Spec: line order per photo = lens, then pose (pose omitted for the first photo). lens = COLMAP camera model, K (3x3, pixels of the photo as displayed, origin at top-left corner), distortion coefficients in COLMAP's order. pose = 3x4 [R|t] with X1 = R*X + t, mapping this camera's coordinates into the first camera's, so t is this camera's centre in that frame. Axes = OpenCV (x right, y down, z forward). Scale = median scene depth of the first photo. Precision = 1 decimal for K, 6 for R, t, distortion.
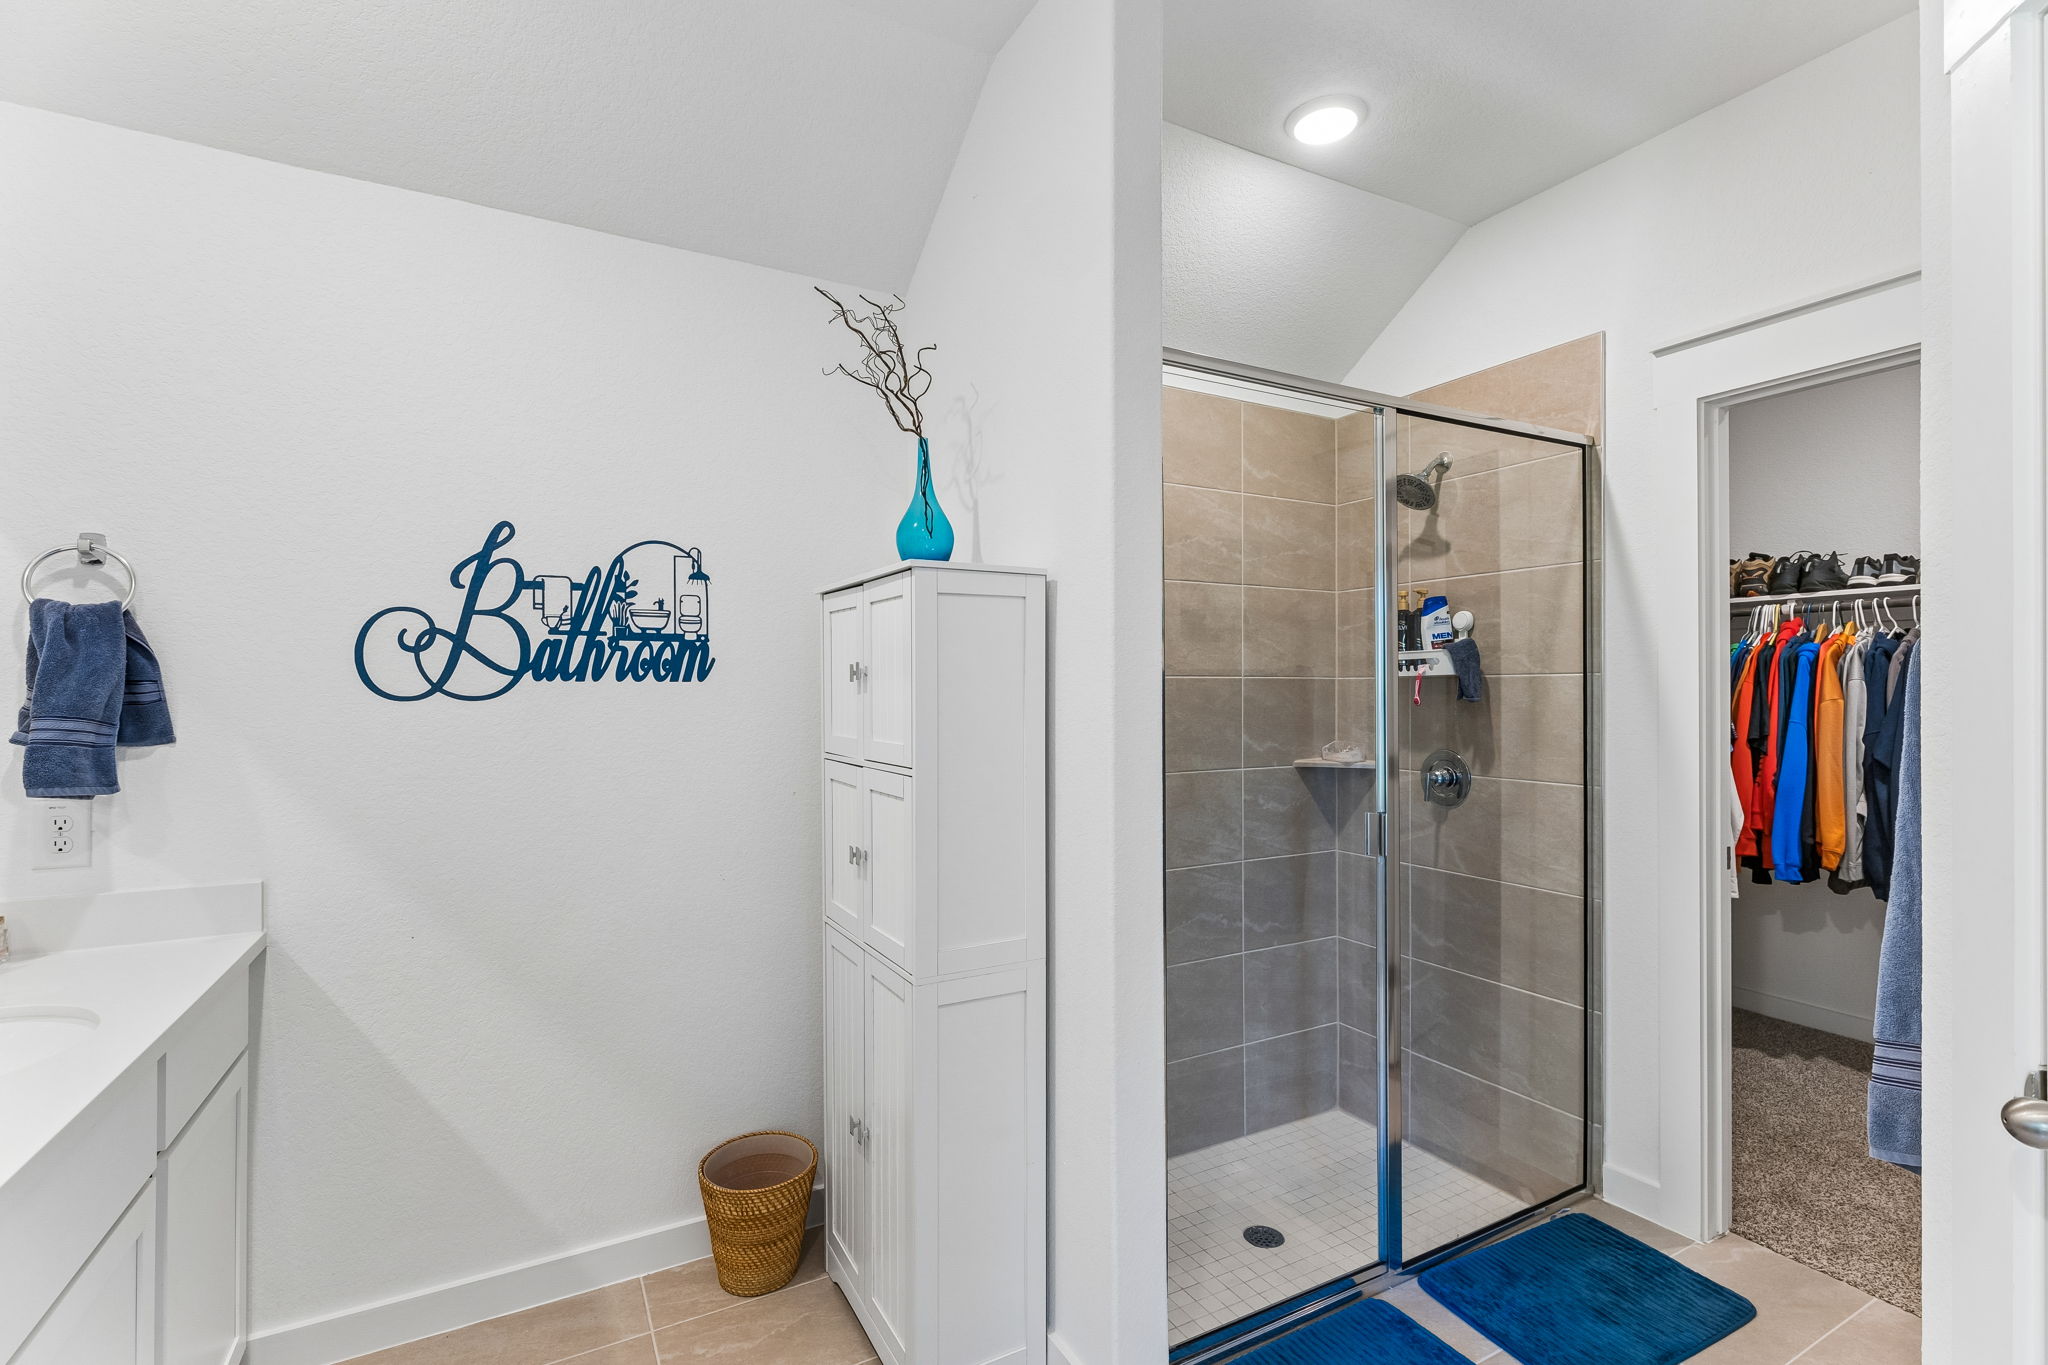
lens RADIAL K [[932.7, 0, 1022.1], [0, 932.7, 689.8], [0, 0, 1]] dist [0.000639, -0.001545]
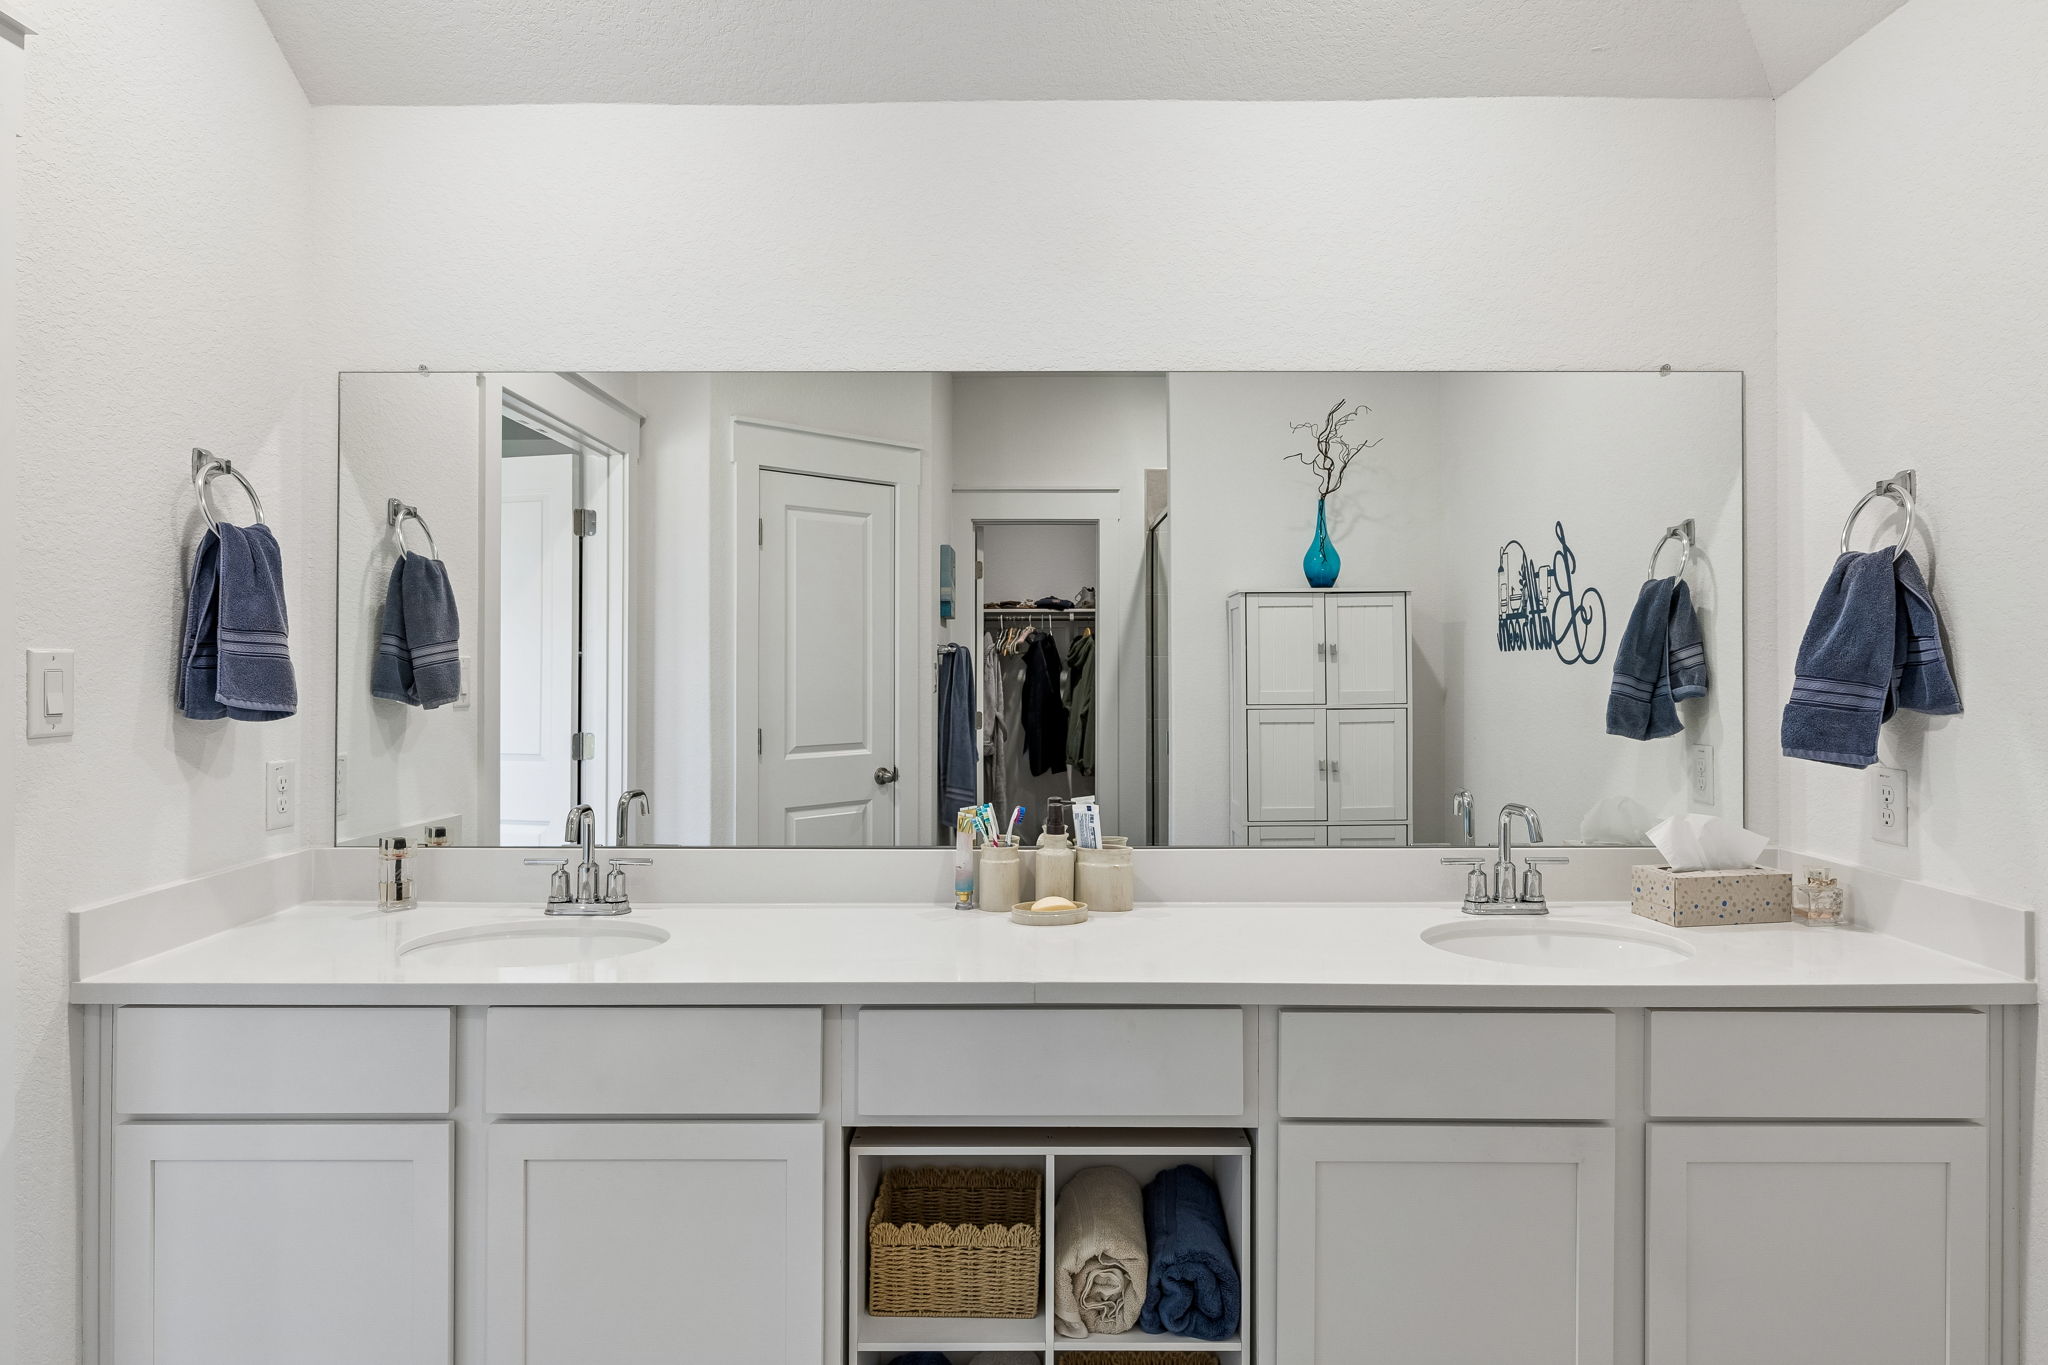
lens RADIAL K [[932.7, 0, 1022.1], [0, 932.7, 679.0], [0, 0, 1]] dist [0.000639, -0.001545]
pose [[-0.474305, 0.007578, -0.880328, 0.177702], [0.005421, 0.999969, 0.005687, 0.020355], [0.880344, -0.002075, -0.474331, 0.685302]]
